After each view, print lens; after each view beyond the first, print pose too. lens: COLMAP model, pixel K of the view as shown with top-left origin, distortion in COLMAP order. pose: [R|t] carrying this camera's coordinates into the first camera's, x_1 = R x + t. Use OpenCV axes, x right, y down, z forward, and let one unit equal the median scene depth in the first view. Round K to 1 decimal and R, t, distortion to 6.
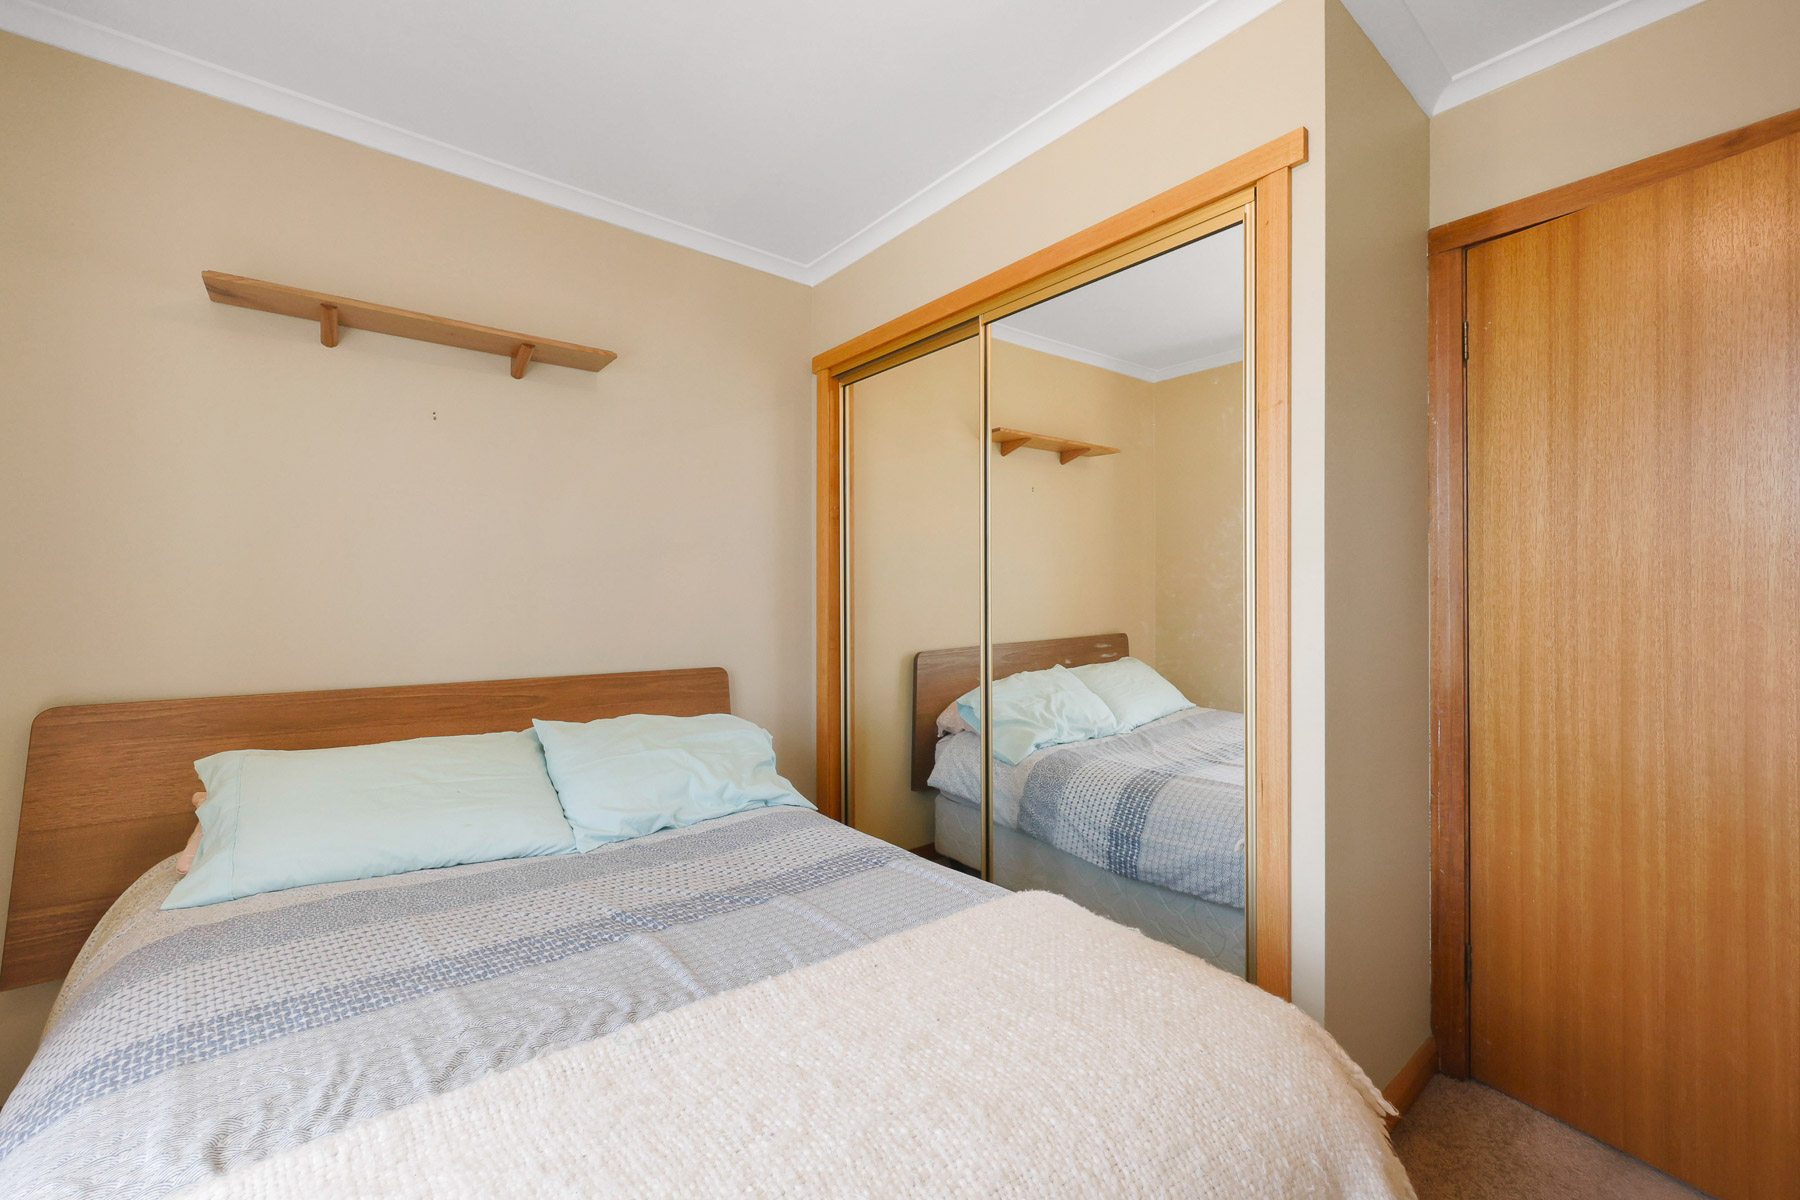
lens RADIAL K [[719.9, 0, 896.0], [0, 719.9, 590.4], [0, 0, 1]] dist [-0.003595, 0.000069]
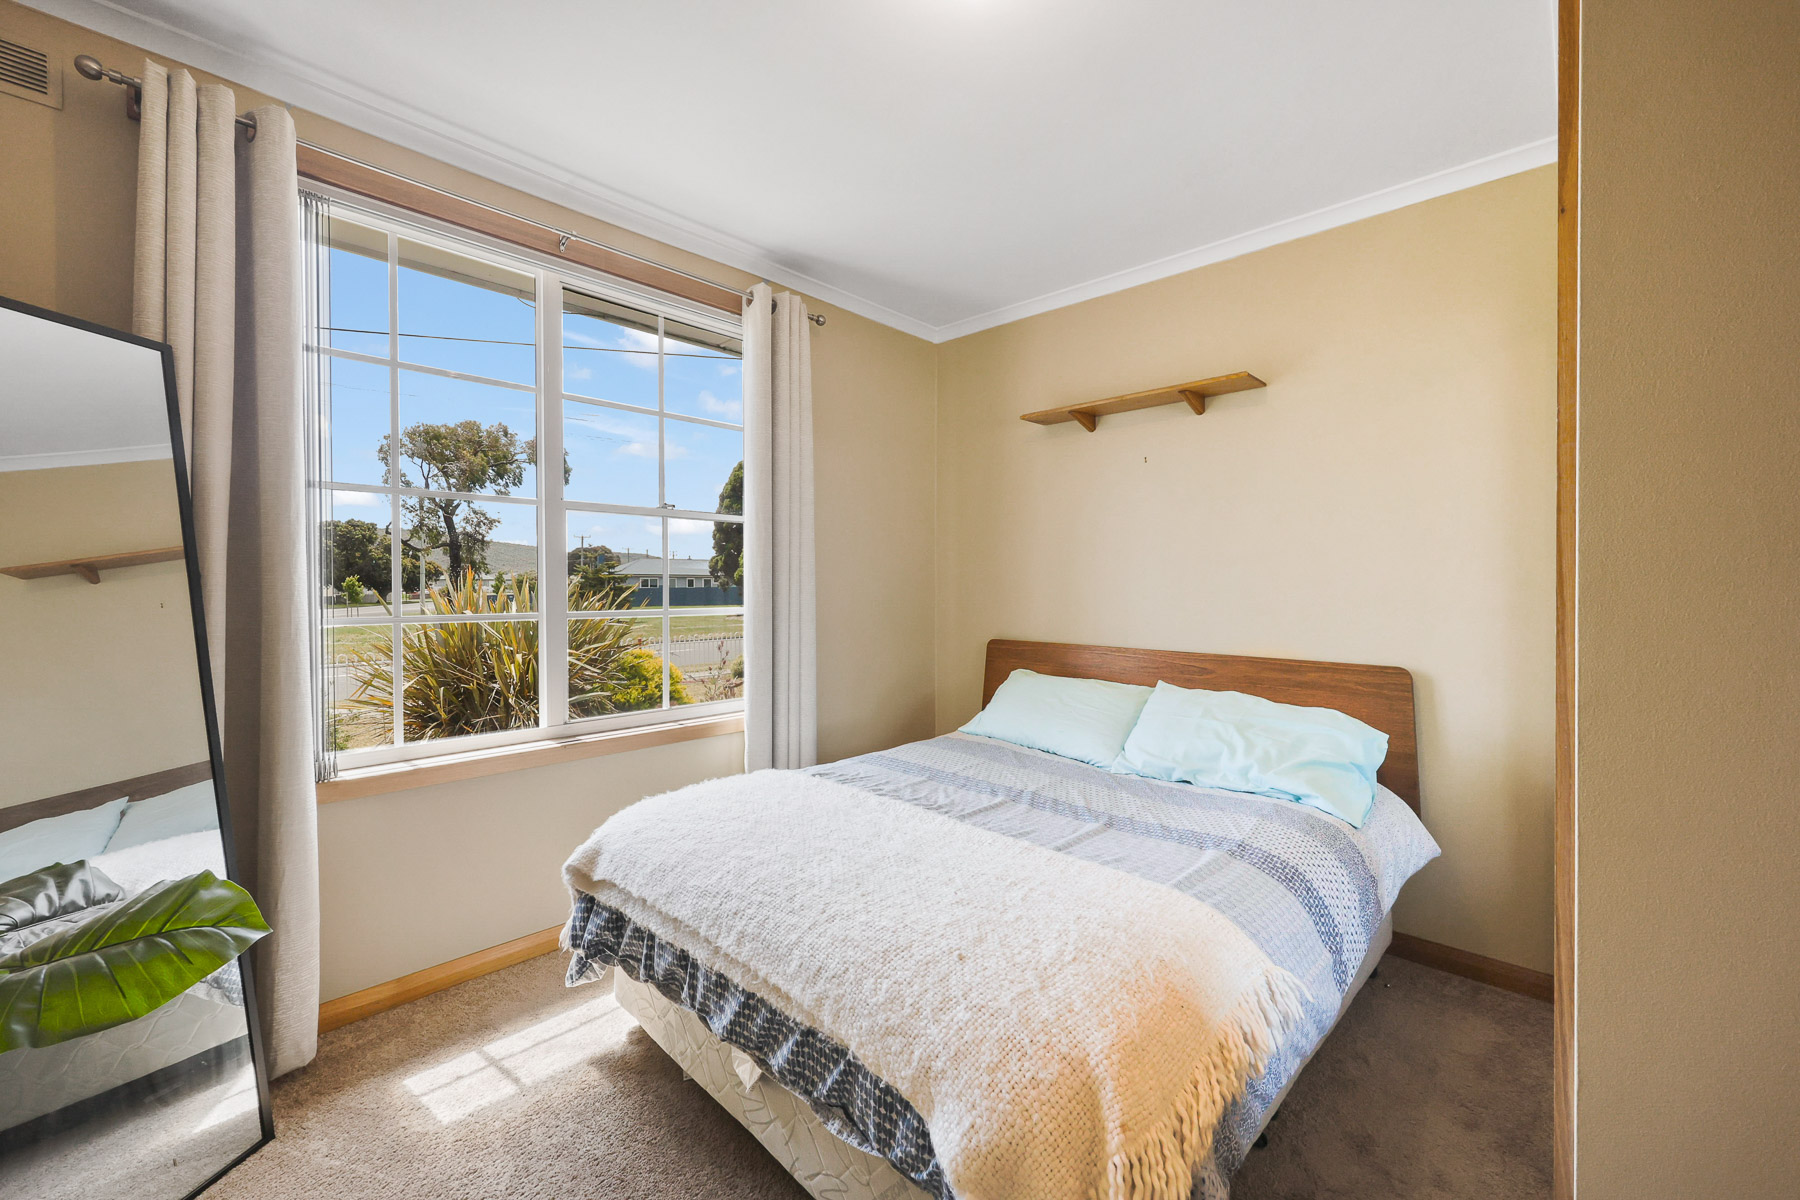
lens RADIAL K [[719.9, 0, 895.3], [0, 719.9, 590.5], [0, 0, 1]] dist [-0.003595, 0.000069]
pose [[0.150568, 0.009513, -0.988554, 0.733563], [0.002416, 0.999947, 0.009990, -0.000832], [0.988597, -0.003893, 0.150537, 0.320400]]
